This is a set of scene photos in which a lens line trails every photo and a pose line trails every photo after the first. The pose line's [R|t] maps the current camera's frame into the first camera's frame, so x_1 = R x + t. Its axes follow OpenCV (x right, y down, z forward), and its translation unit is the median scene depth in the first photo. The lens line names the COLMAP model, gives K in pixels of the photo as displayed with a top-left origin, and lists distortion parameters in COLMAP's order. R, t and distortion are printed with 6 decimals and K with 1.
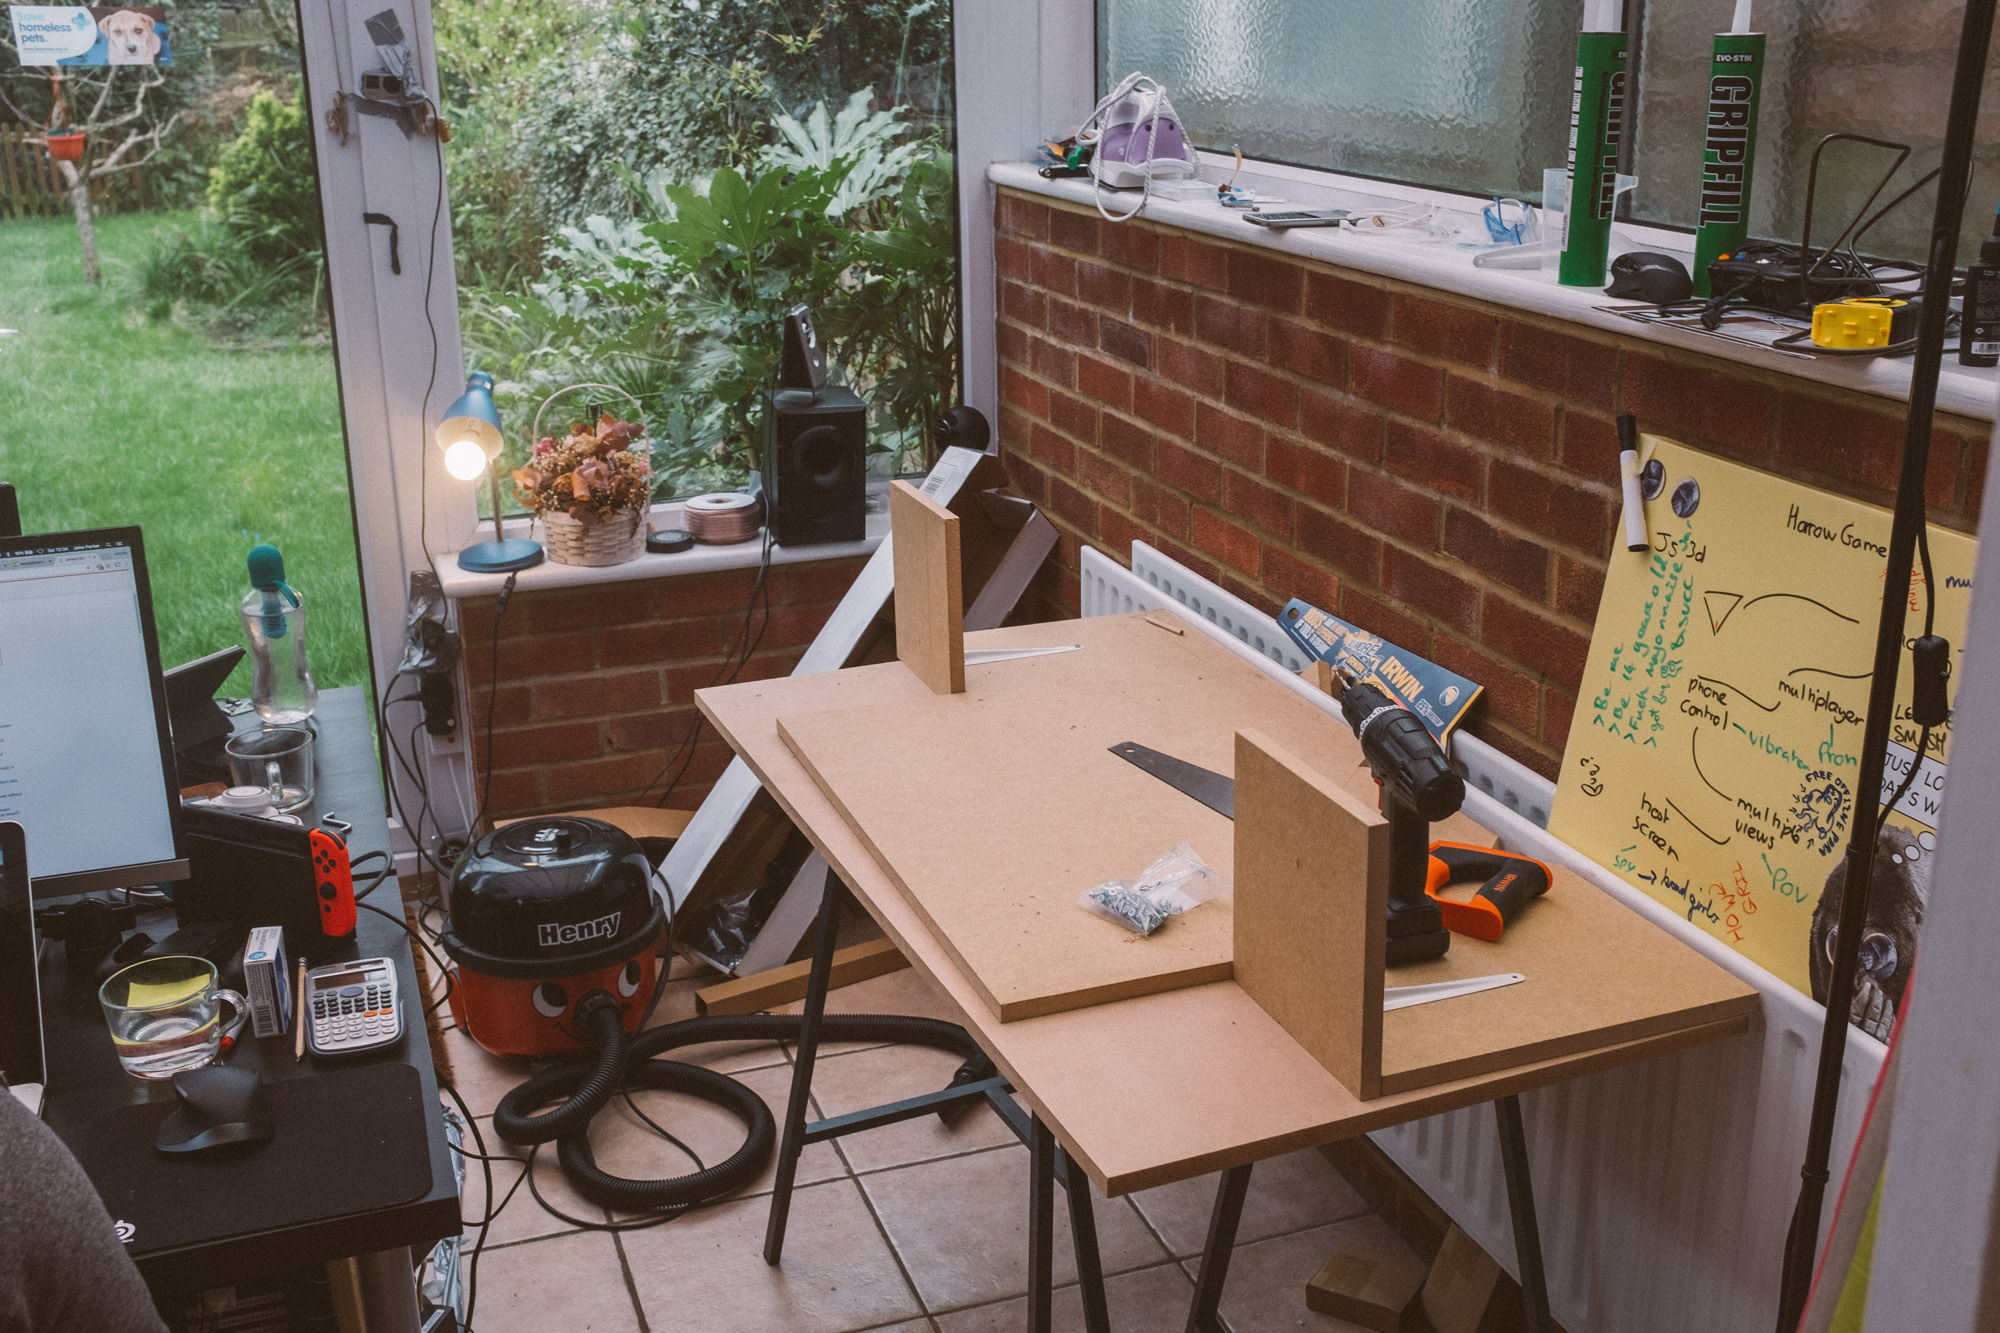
lens RADIAL K [[2028.7, 0, 1000.0], [0, 2028.7, 666.5], [0, 0, 1]] dist [-0.122413, 0.220226]
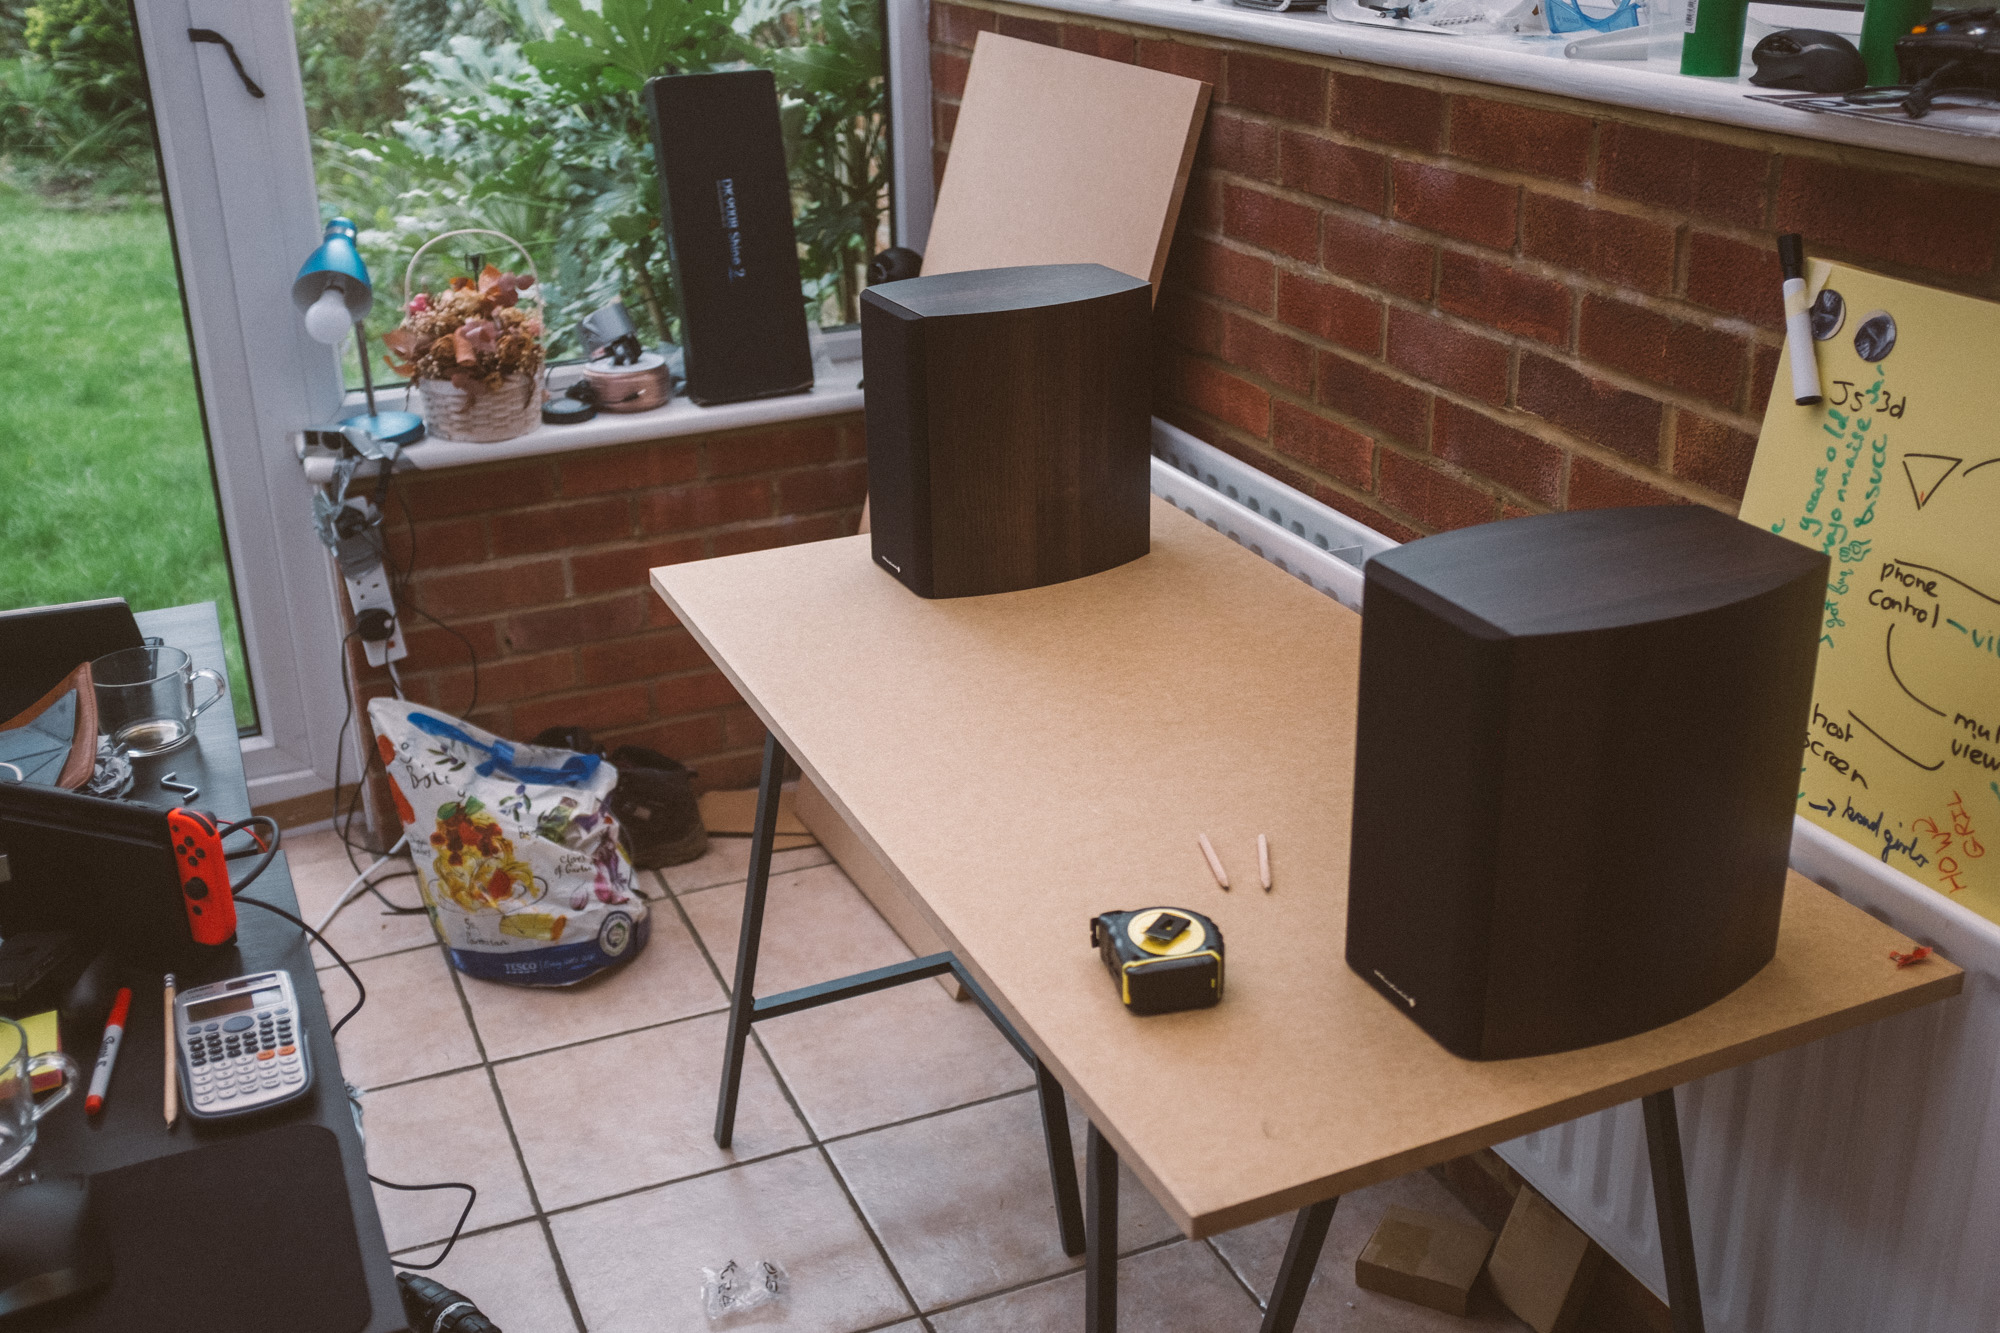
lens RADIAL K [[2028.7, 0, 1000.0], [0, 2028.7, 666.5], [0, 0, 1]] dist [-0.122413, 0.220226]
pose [[0.998019, -0.029878, 0.055368, -0.038852], [0.025768, 0.996961, 0.073515, -0.014589], [-0.057396, -0.071943, 0.995756, 0.154510]]
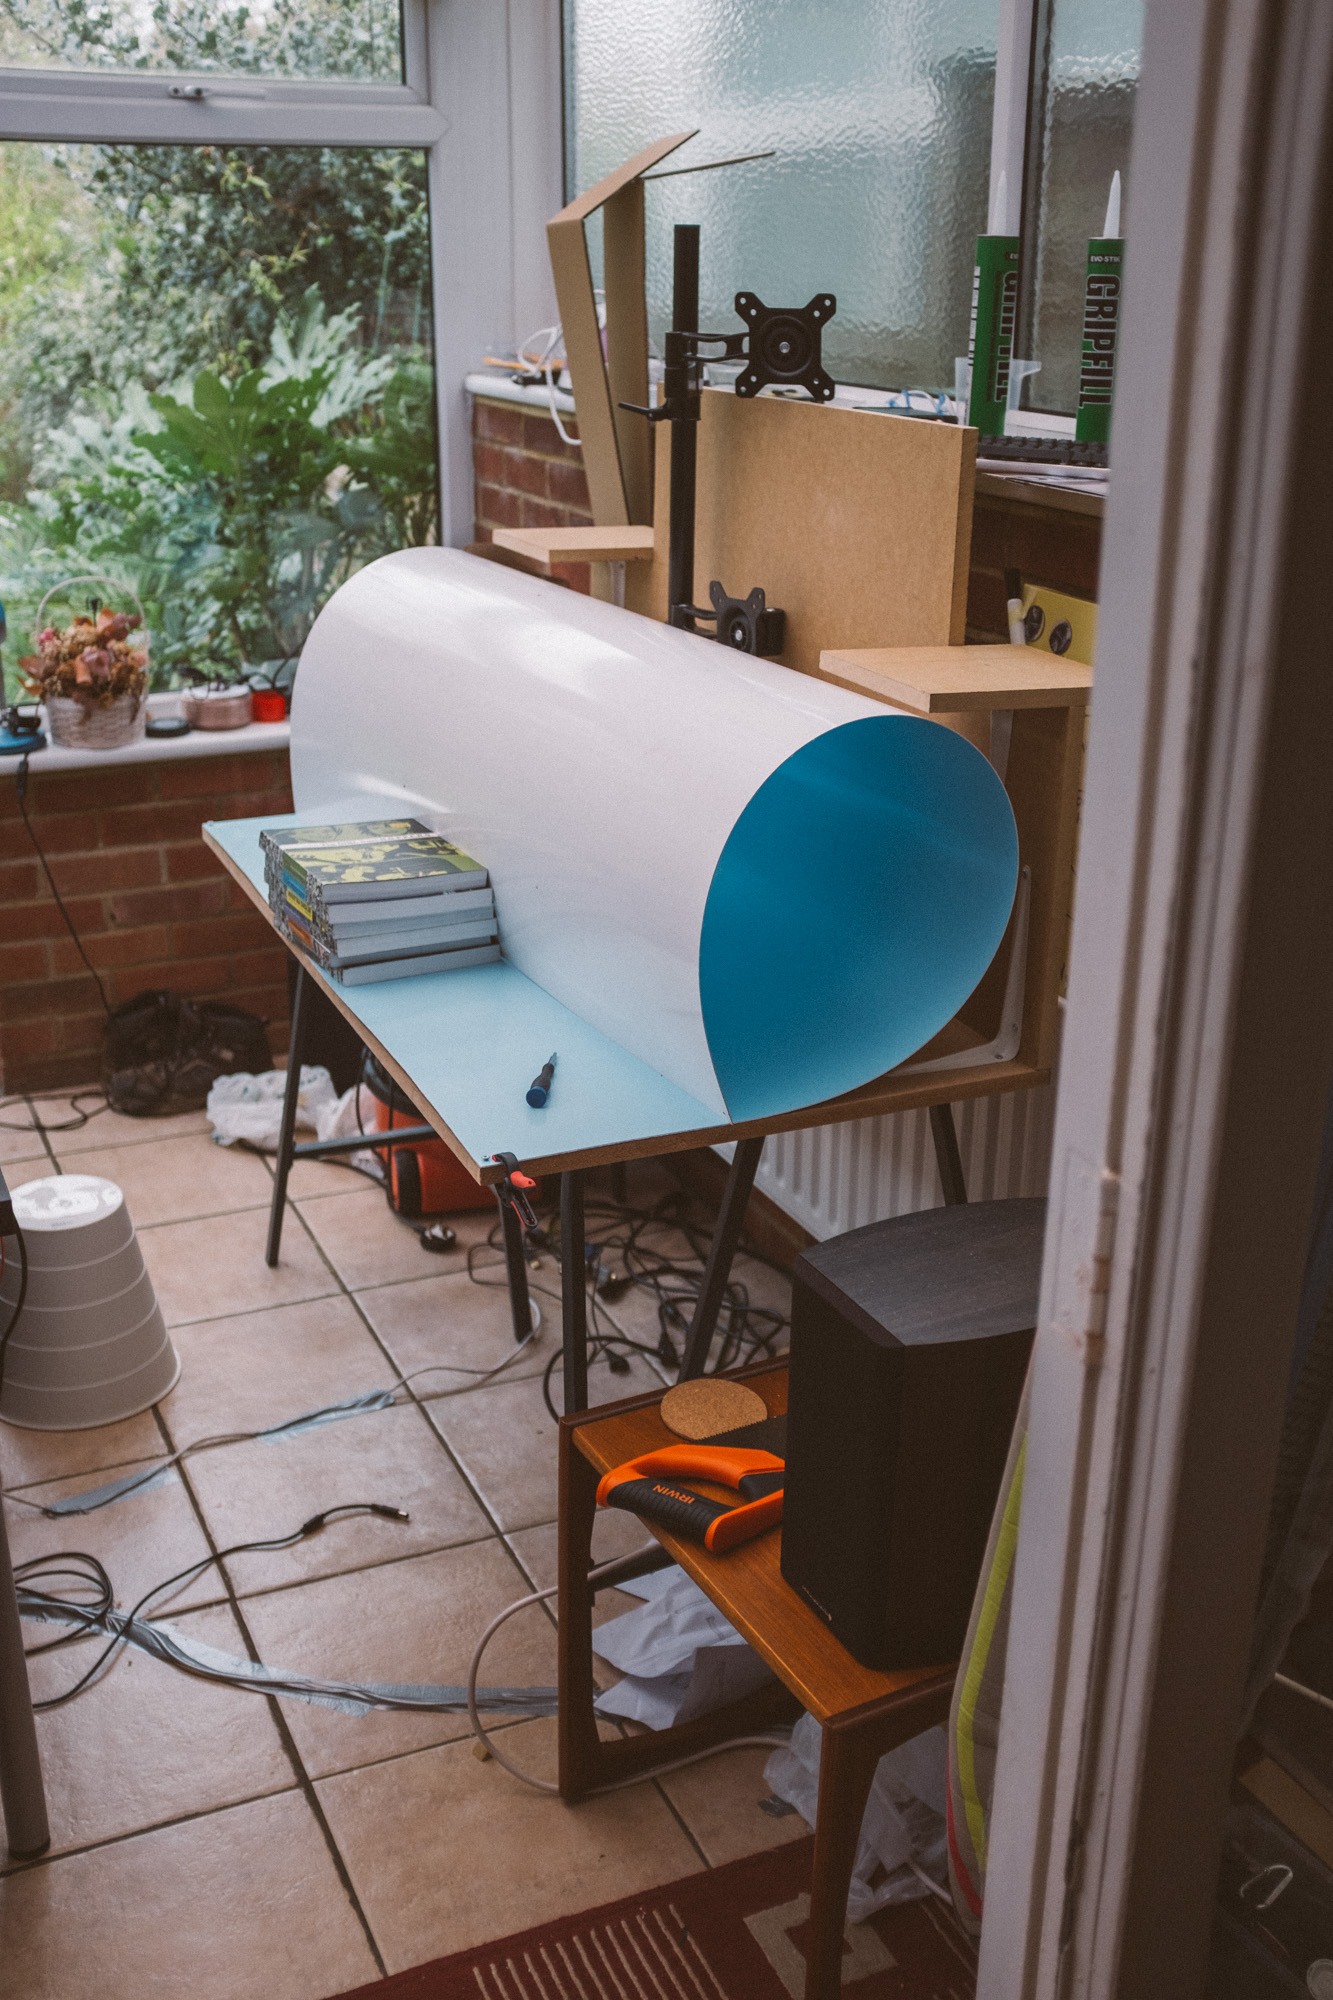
lens RADIAL K [[2028.7, 0, 660.1], [0, 2028.7, 1008.9], [0, 0, 1]] dist [-0.122413, 0.220226]
pose [[0.996608, -0.010250, 0.081653, 0.009269], [0.006887, 0.999121, 0.041360, 0.058055], [-0.082006, -0.040657, 0.995802, -0.108264]]
